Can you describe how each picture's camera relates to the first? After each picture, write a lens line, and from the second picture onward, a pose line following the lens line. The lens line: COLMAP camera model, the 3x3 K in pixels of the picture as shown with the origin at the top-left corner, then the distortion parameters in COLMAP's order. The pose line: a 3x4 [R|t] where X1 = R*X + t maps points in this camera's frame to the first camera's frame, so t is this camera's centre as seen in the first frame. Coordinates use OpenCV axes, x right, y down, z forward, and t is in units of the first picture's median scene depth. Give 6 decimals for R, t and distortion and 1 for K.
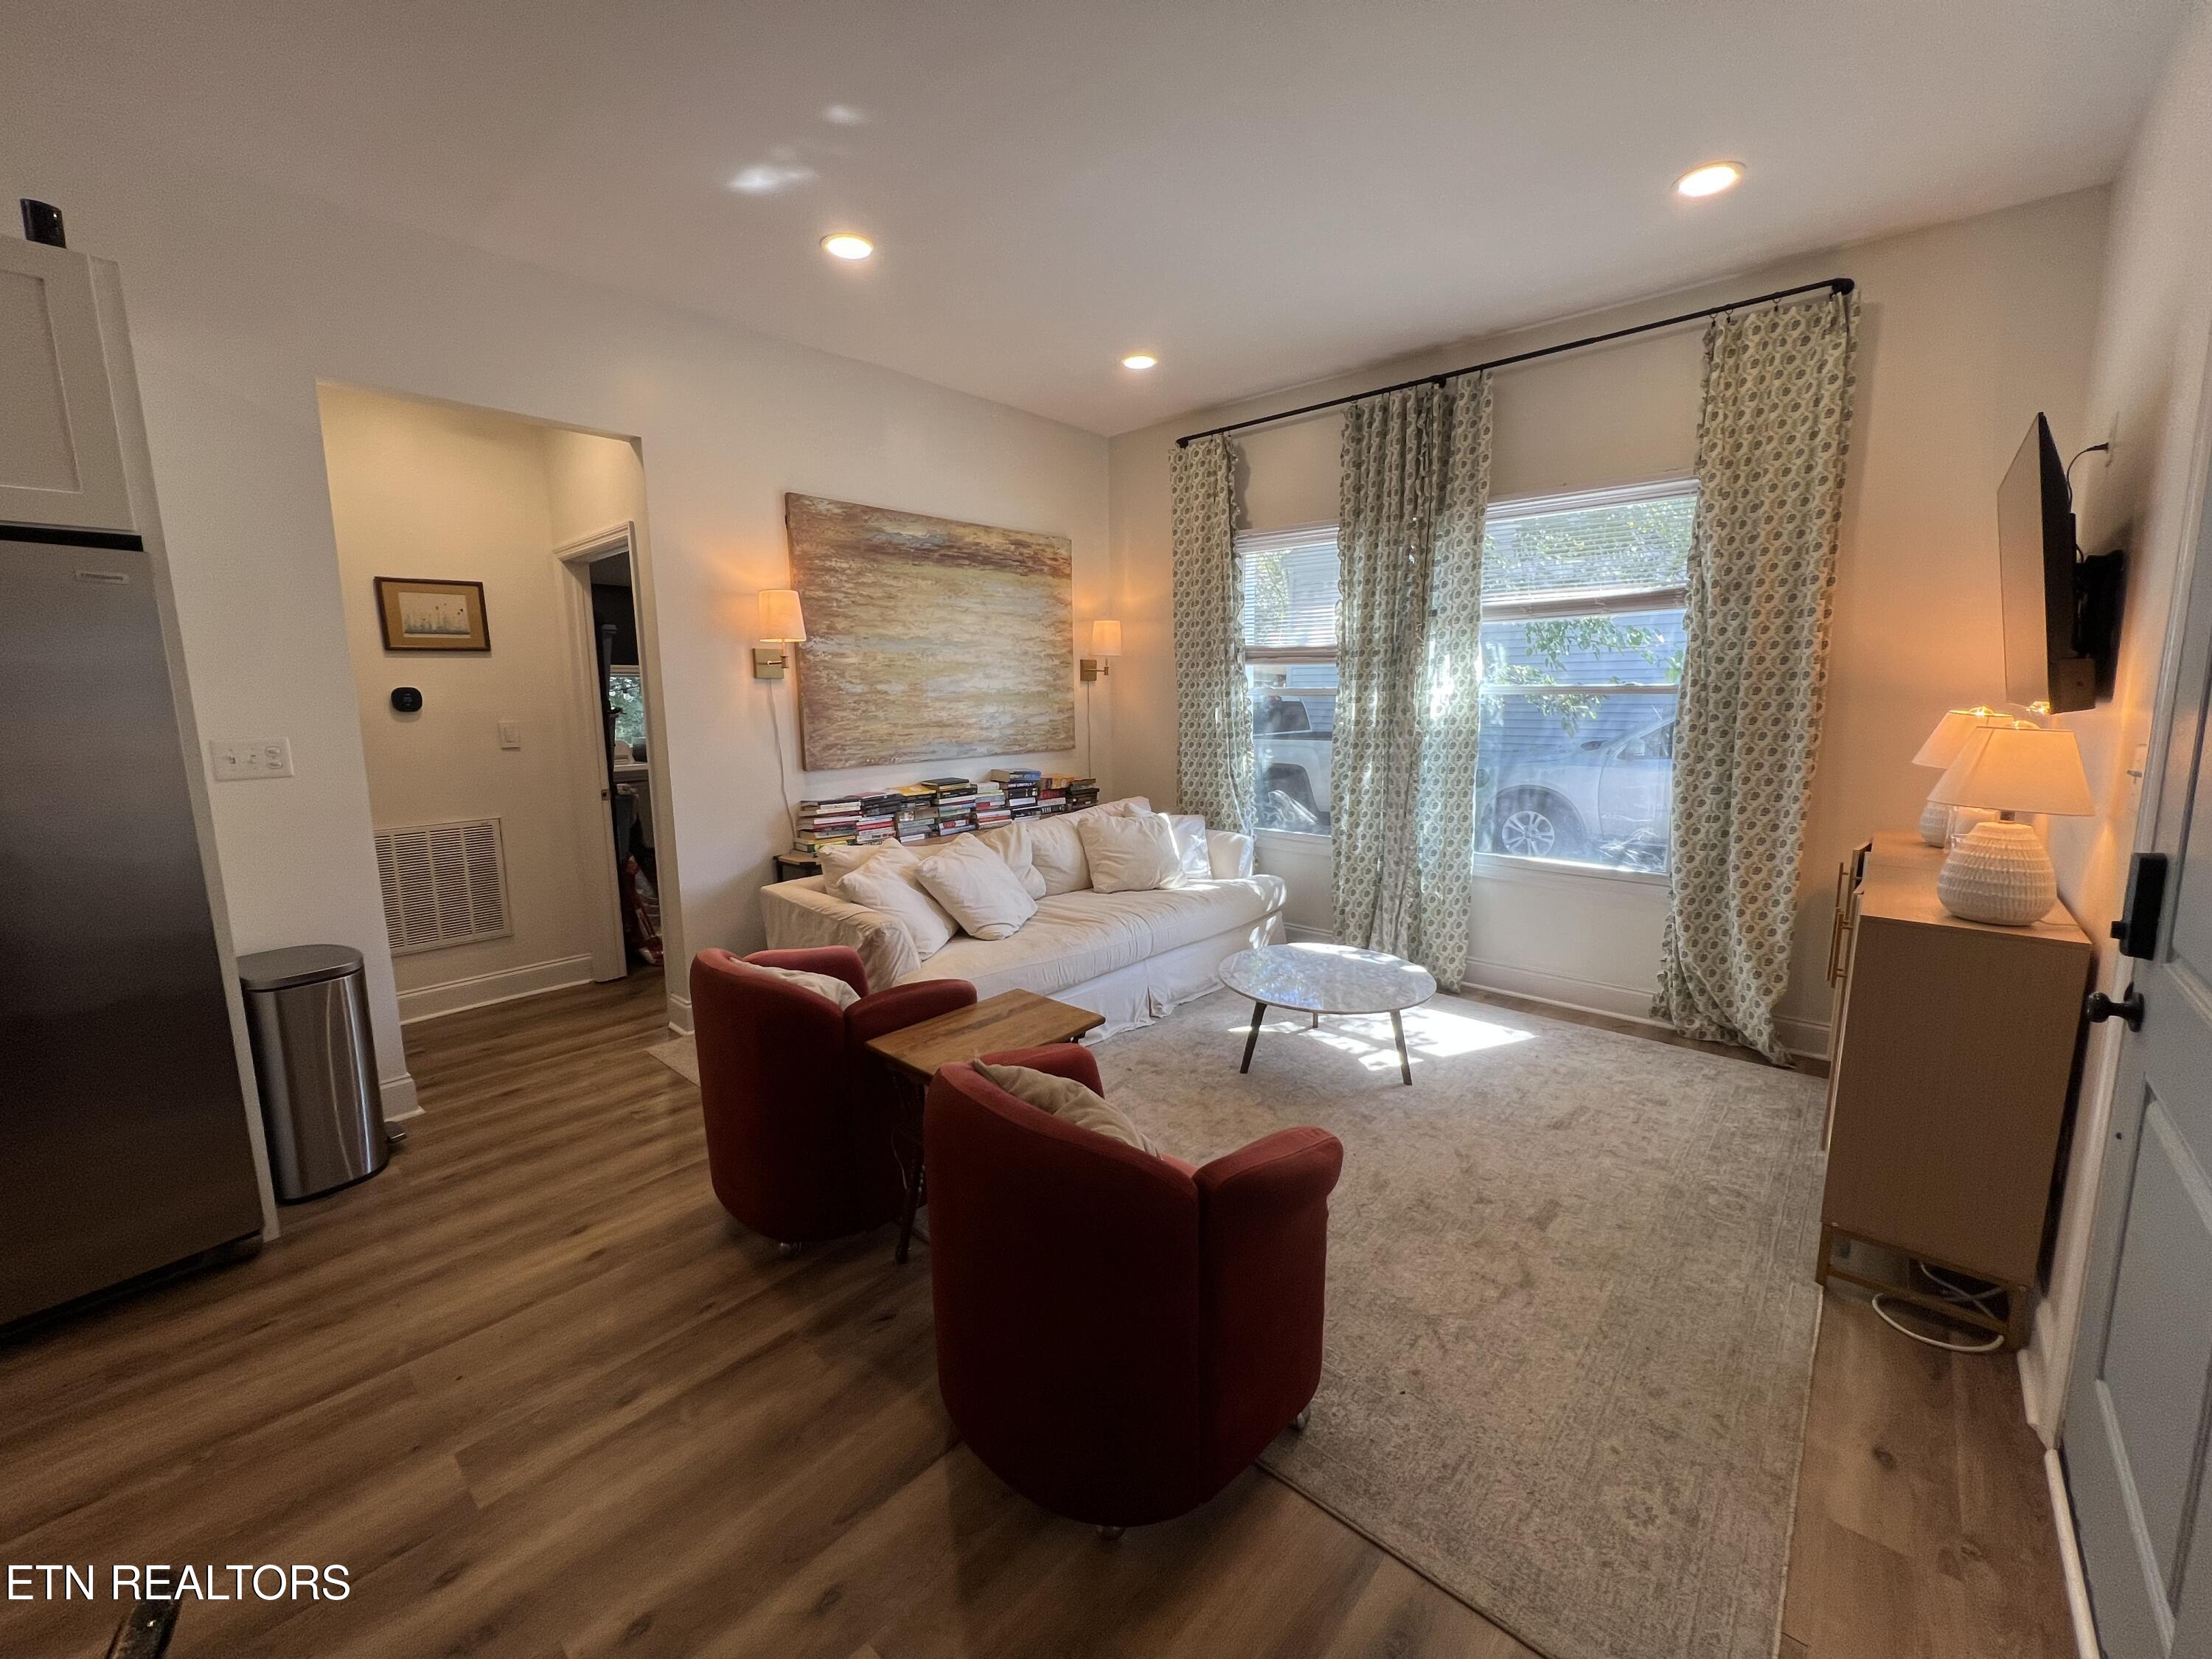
lens RADIAL K [[882.1, 0, 1104.1], [0, 882.1, 821.0], [0, 0, 1]] dist [-0.002858, 0.000007]
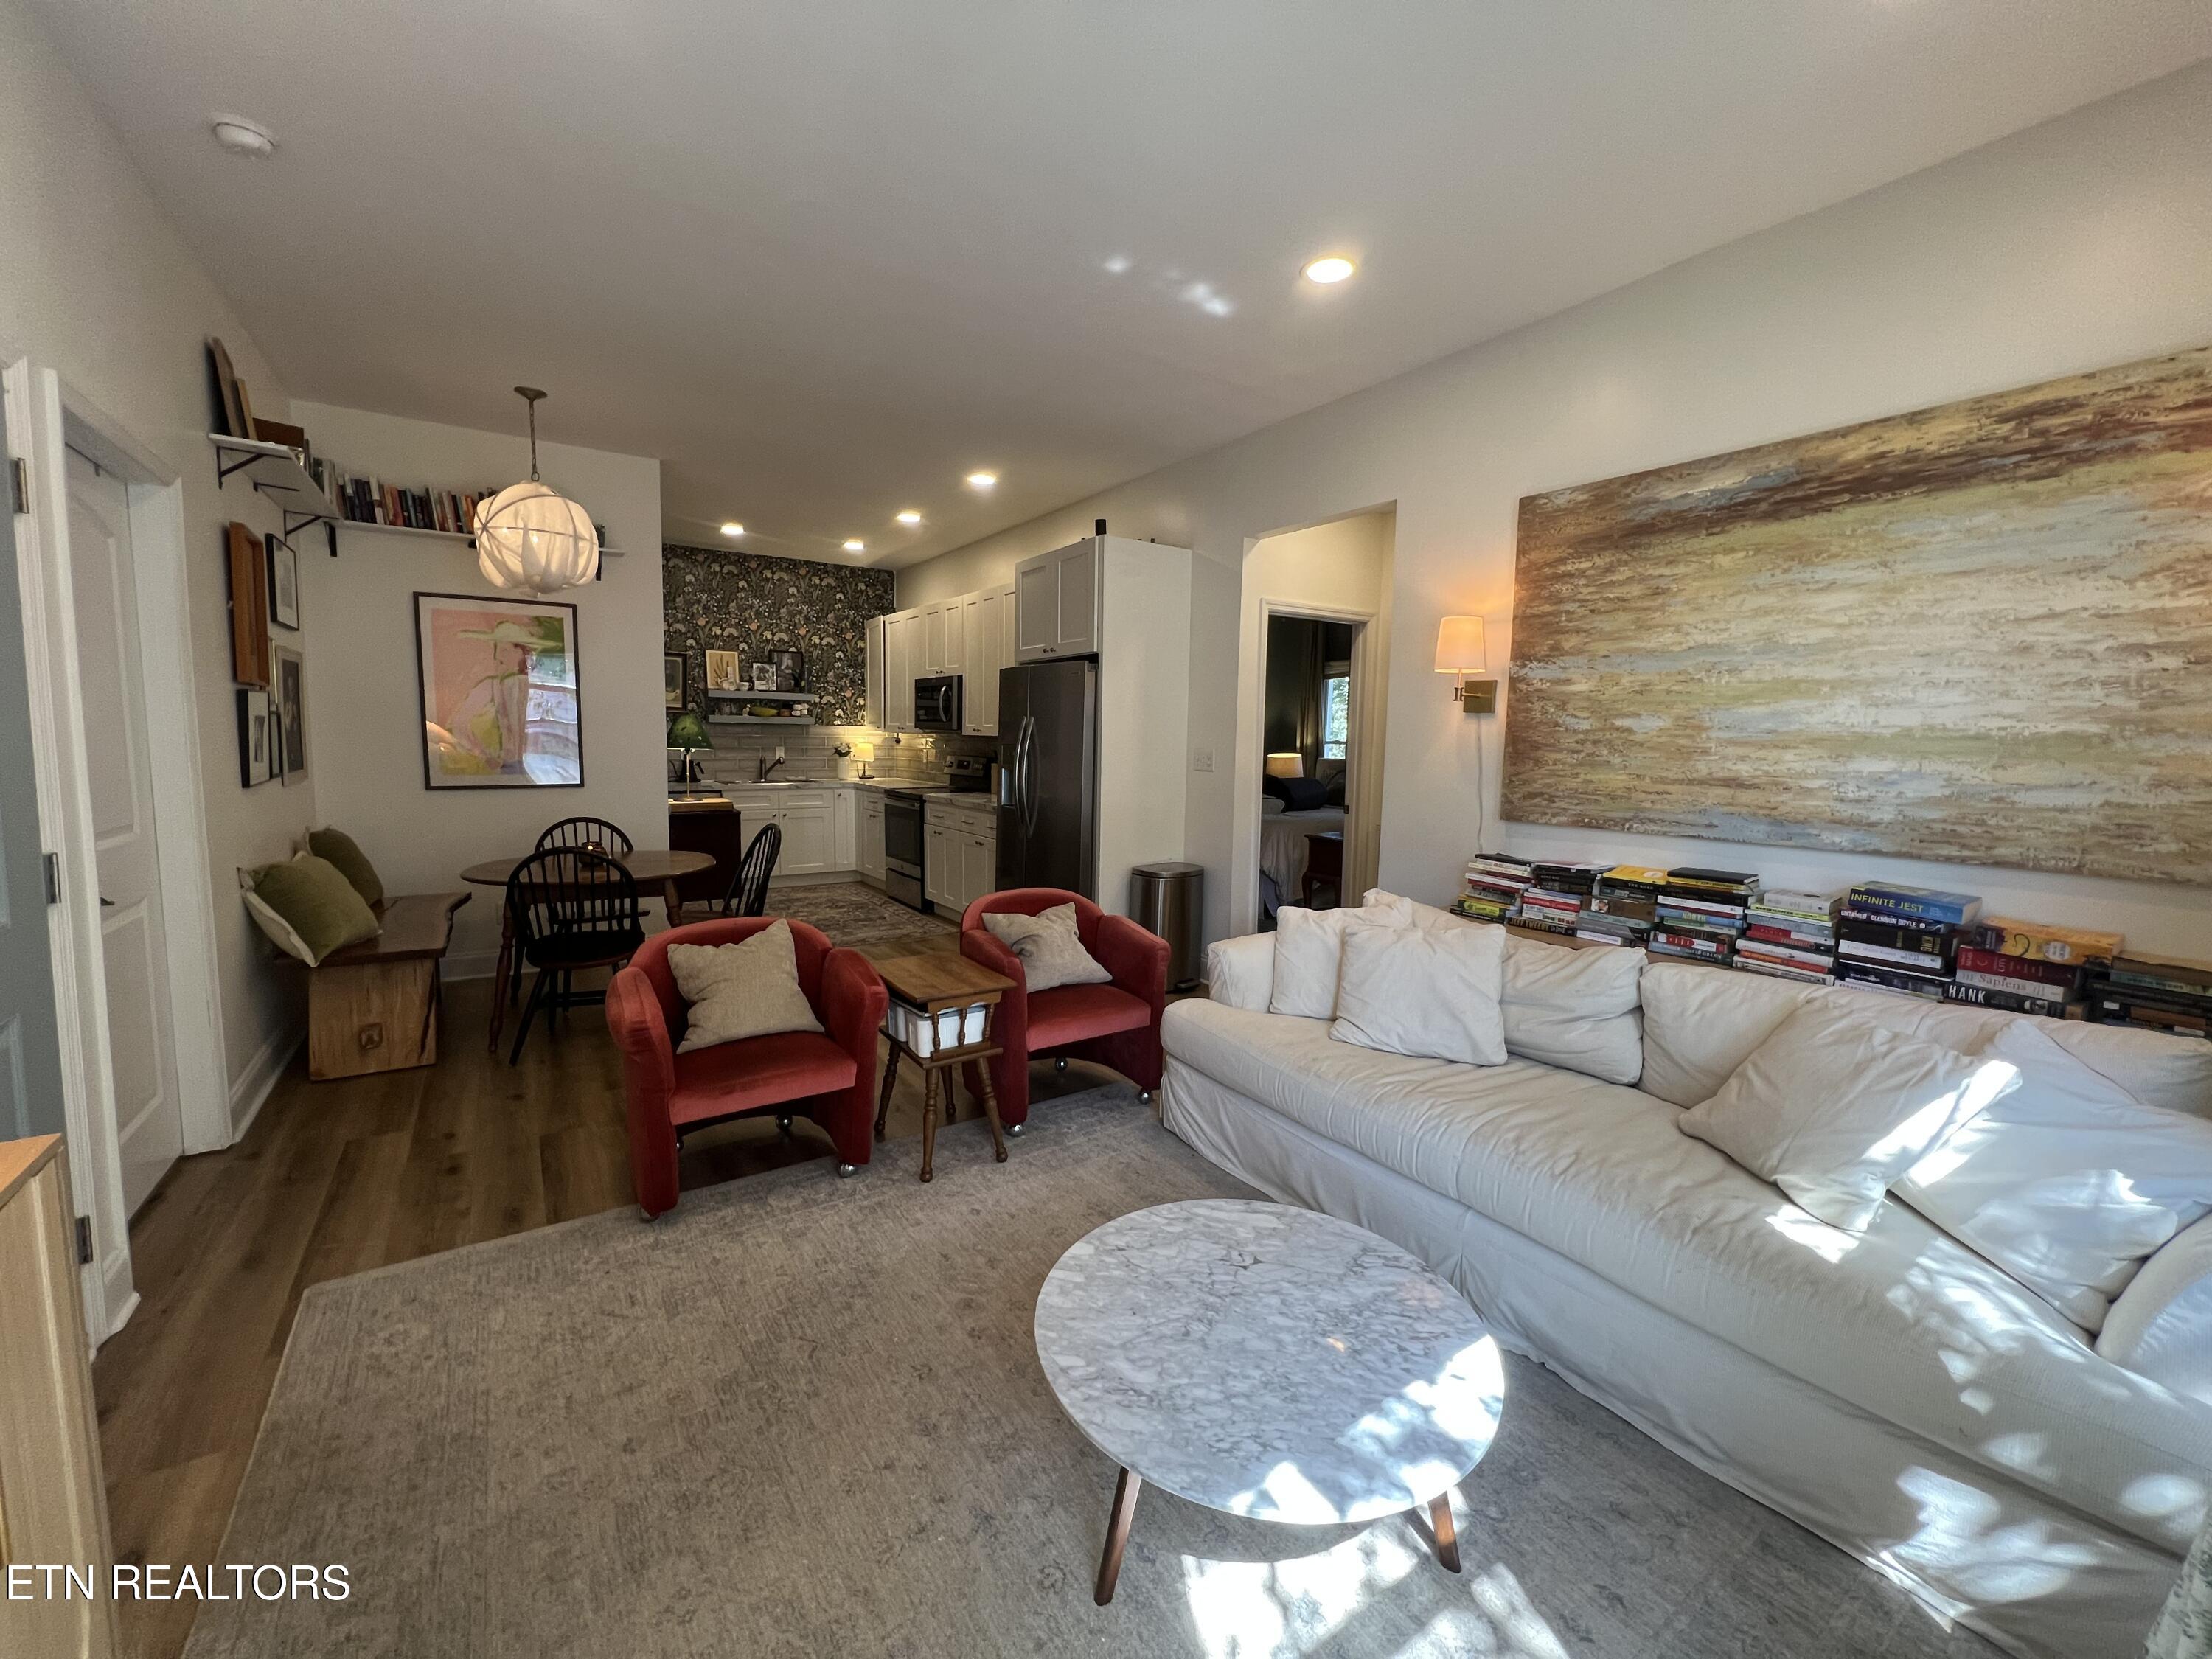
lens RADIAL K [[882.1, 0, 1099.6], [0, 882.1, 820.5], [0, 0, 1]] dist [-0.002858, 0.000007]
pose [[-0.243268, 0.100633, -0.964725, 0.548865], [-0.156844, 0.977433, 0.141509, -0.109110], [0.957194, 0.185736, -0.221995, 0.769435]]
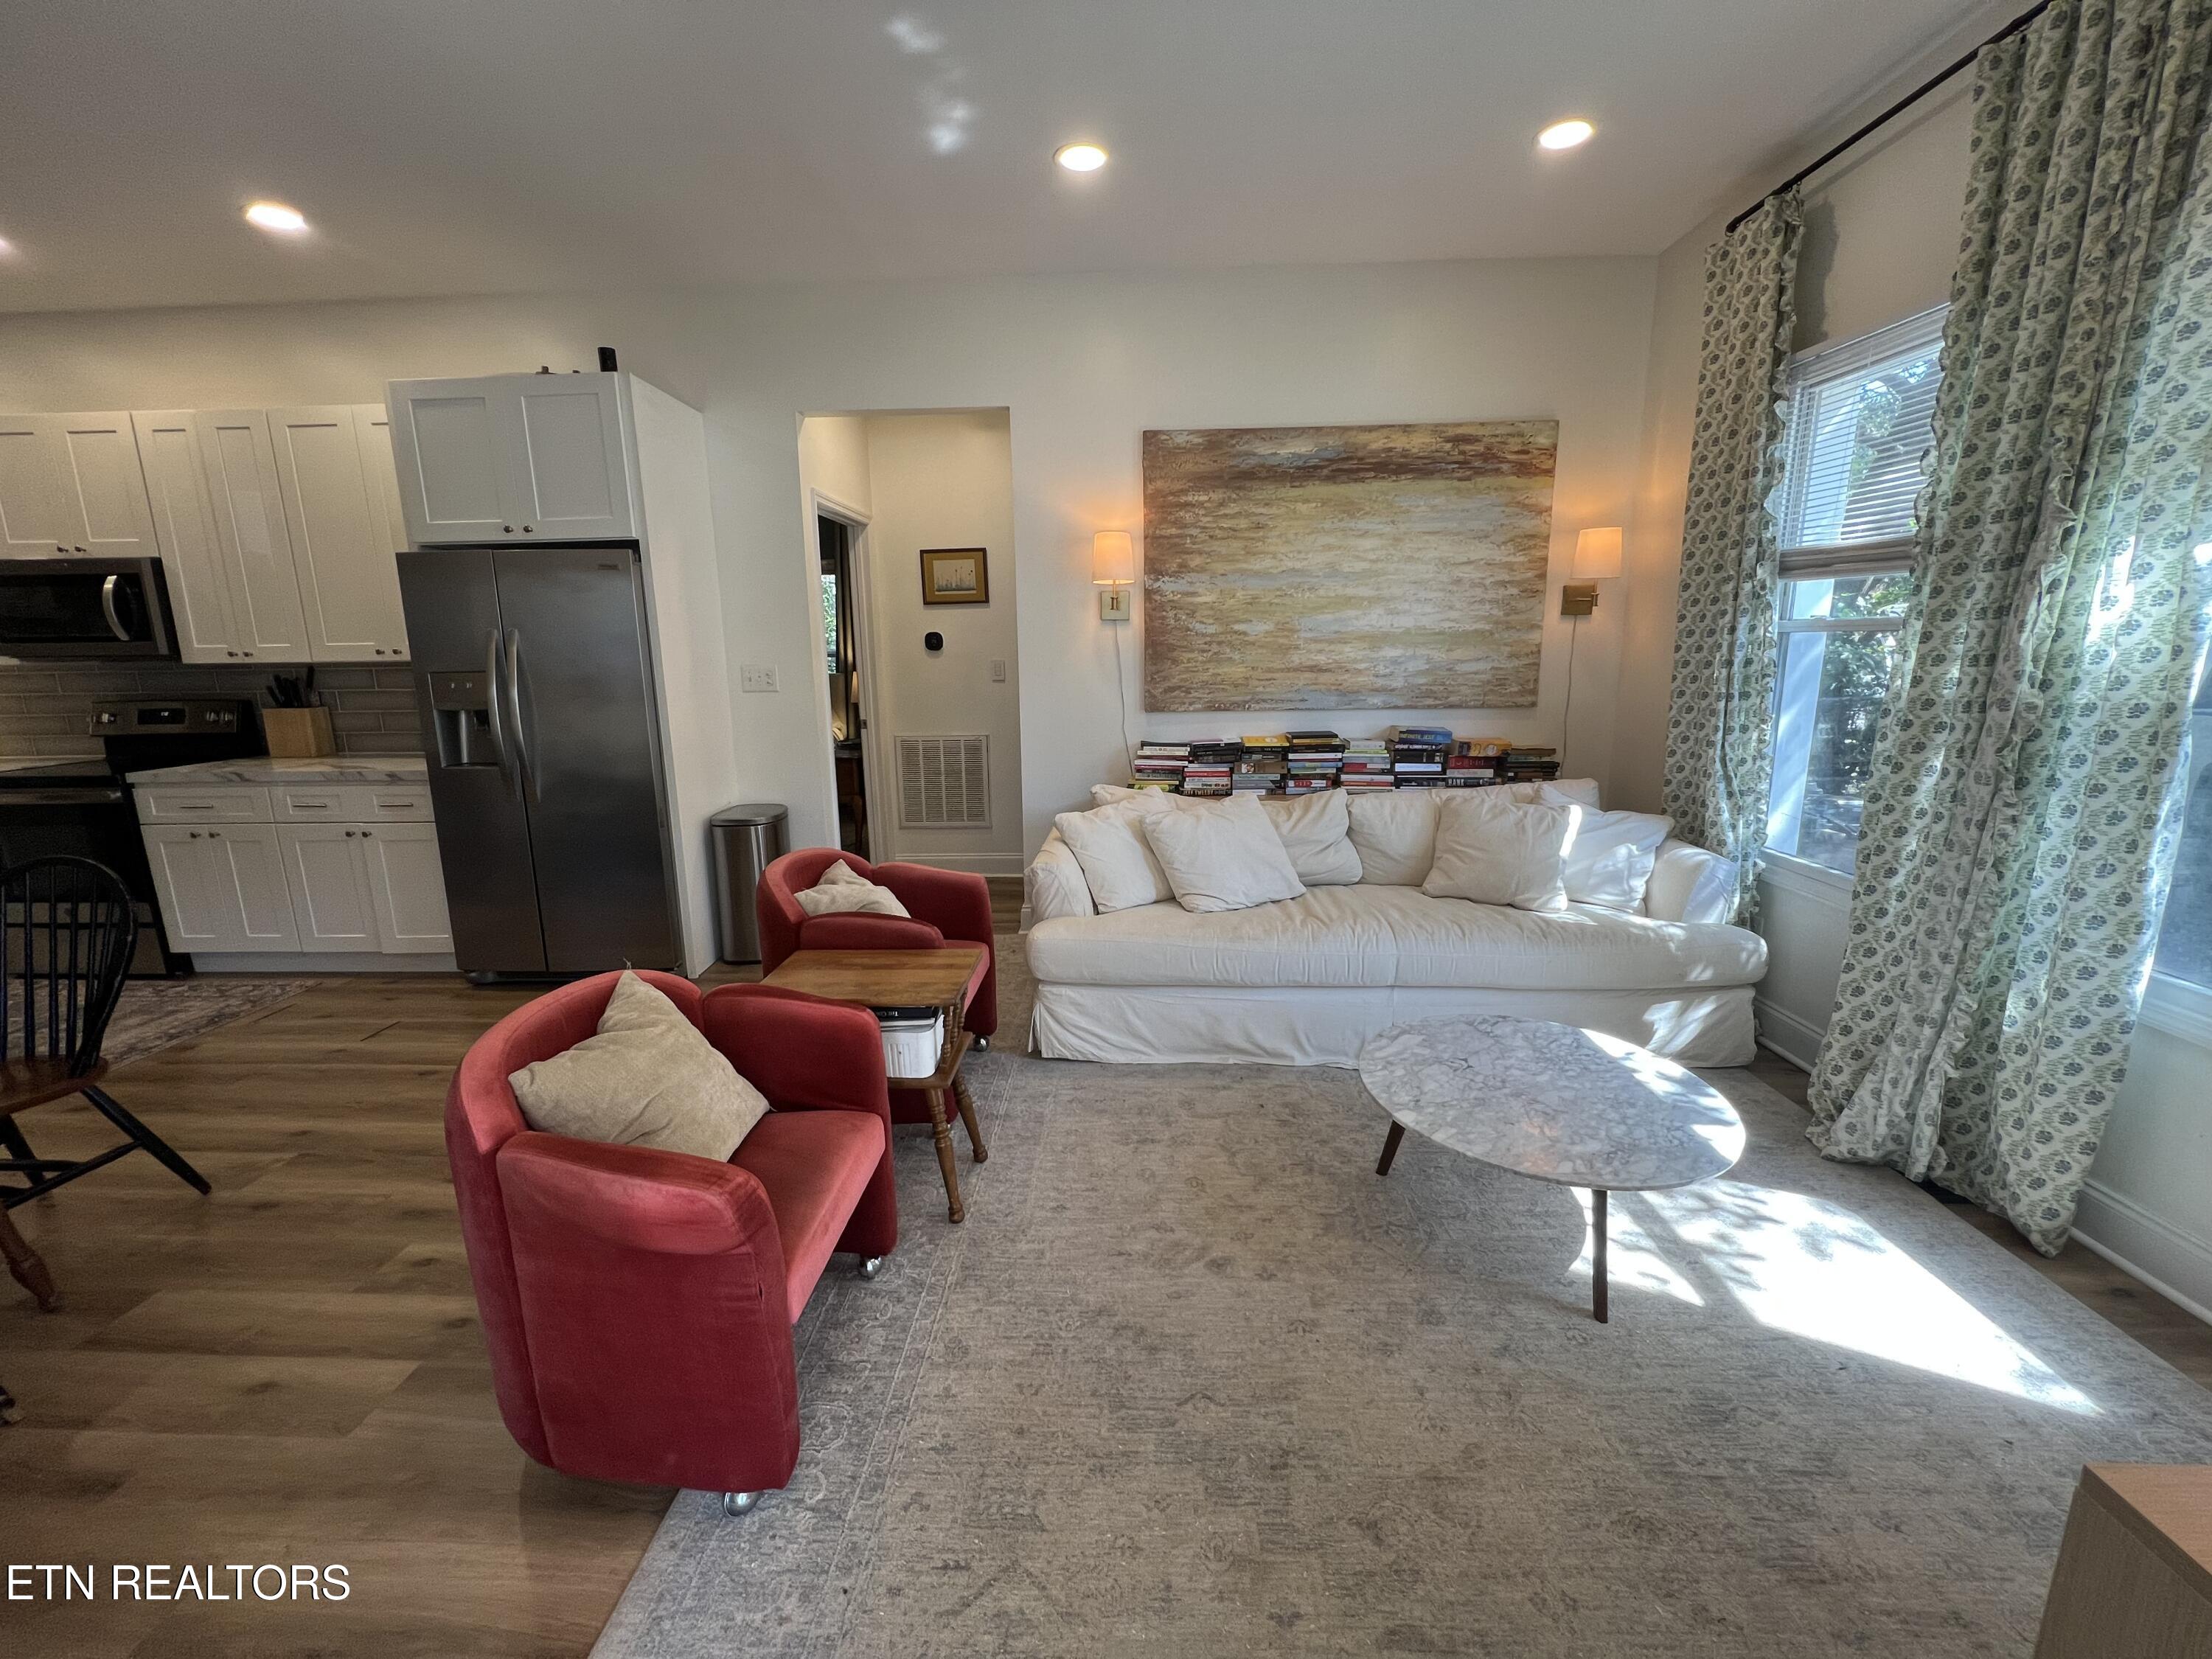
lens RADIAL K [[882.1, 0, 1098.5], [0, 882.1, 822.1], [0, 0, 1]] dist [-0.002858, 0.000007]
pose [[0.637198, 0.151709, -0.755621, 0.388989], [-0.106146, 0.988366, 0.108928, -0.033937], [0.763356, 0.010797, 0.645888, 0.287605]]
